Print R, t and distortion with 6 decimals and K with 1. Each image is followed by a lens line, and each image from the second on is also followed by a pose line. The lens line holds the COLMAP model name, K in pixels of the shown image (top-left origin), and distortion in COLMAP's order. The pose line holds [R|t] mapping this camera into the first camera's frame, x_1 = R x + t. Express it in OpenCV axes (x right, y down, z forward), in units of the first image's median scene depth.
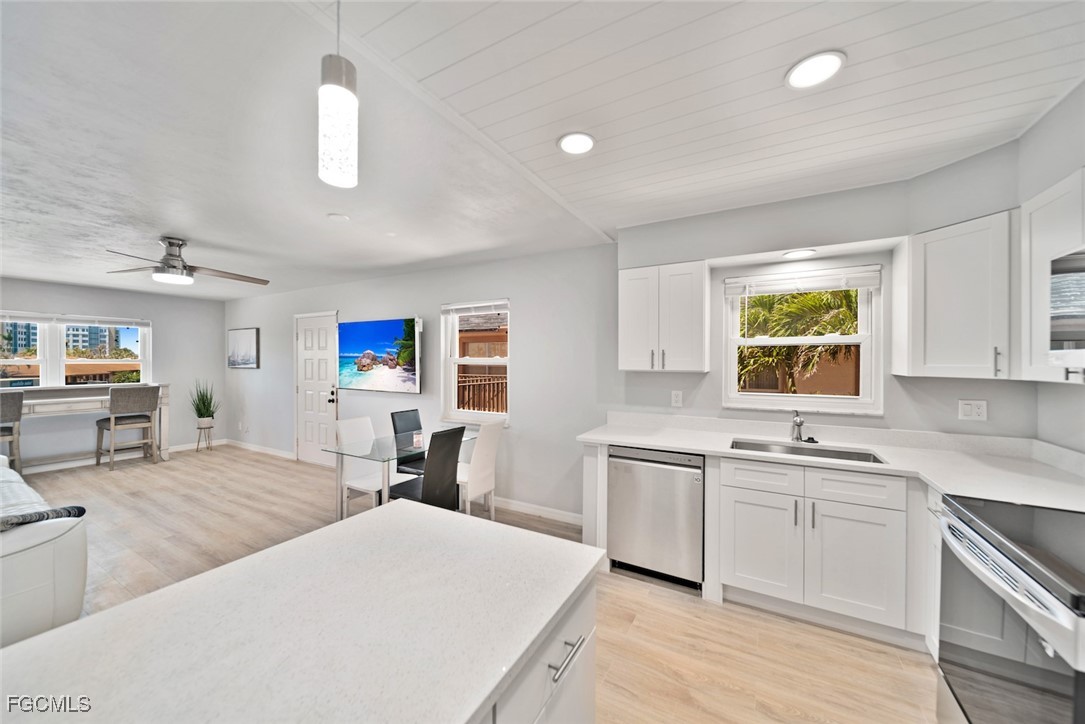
lens RADIAL K [[385.6, 0, 550.8], [0, 385.6, 361.3], [0, 0, 1]] dist [0.000164, -0.000035]
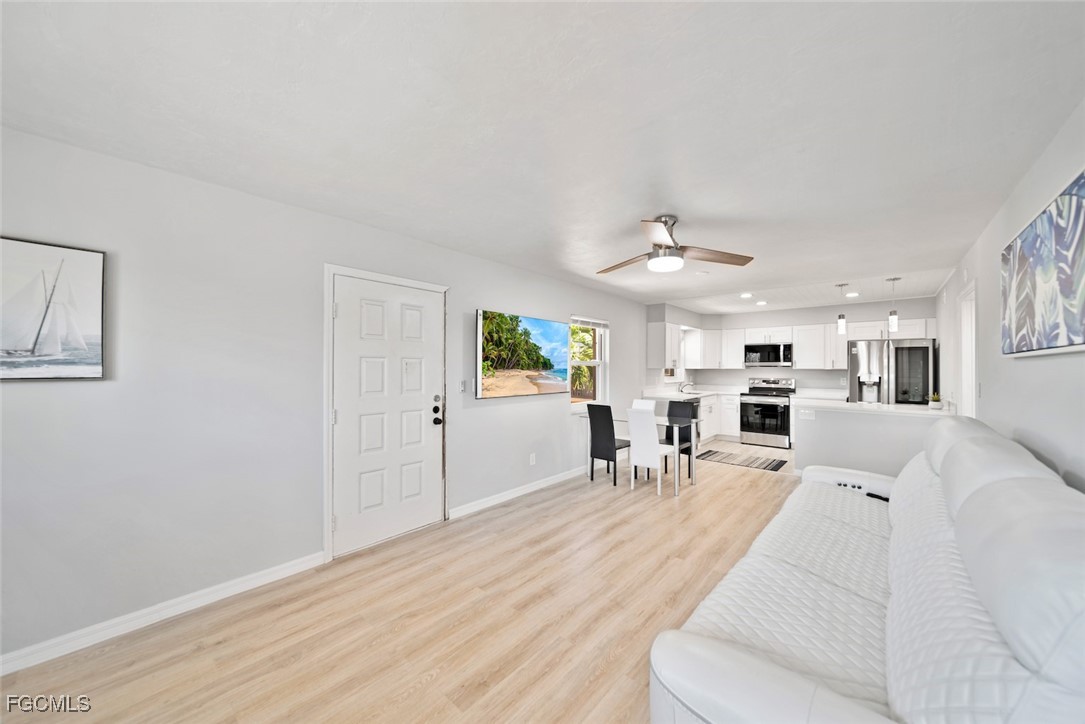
lens RADIAL K [[388.3, 0, 543.2], [0, 388.3, 366.9], [0, 0, 1]] dist [-0.001331, -0.000101]
pose [[0.207684, -0.001225, 0.978195, -2.502462], [-0.002460, 0.999995, 0.001775, 0.016029], [-0.978193, -0.002775, 0.207680, 1.454945]]
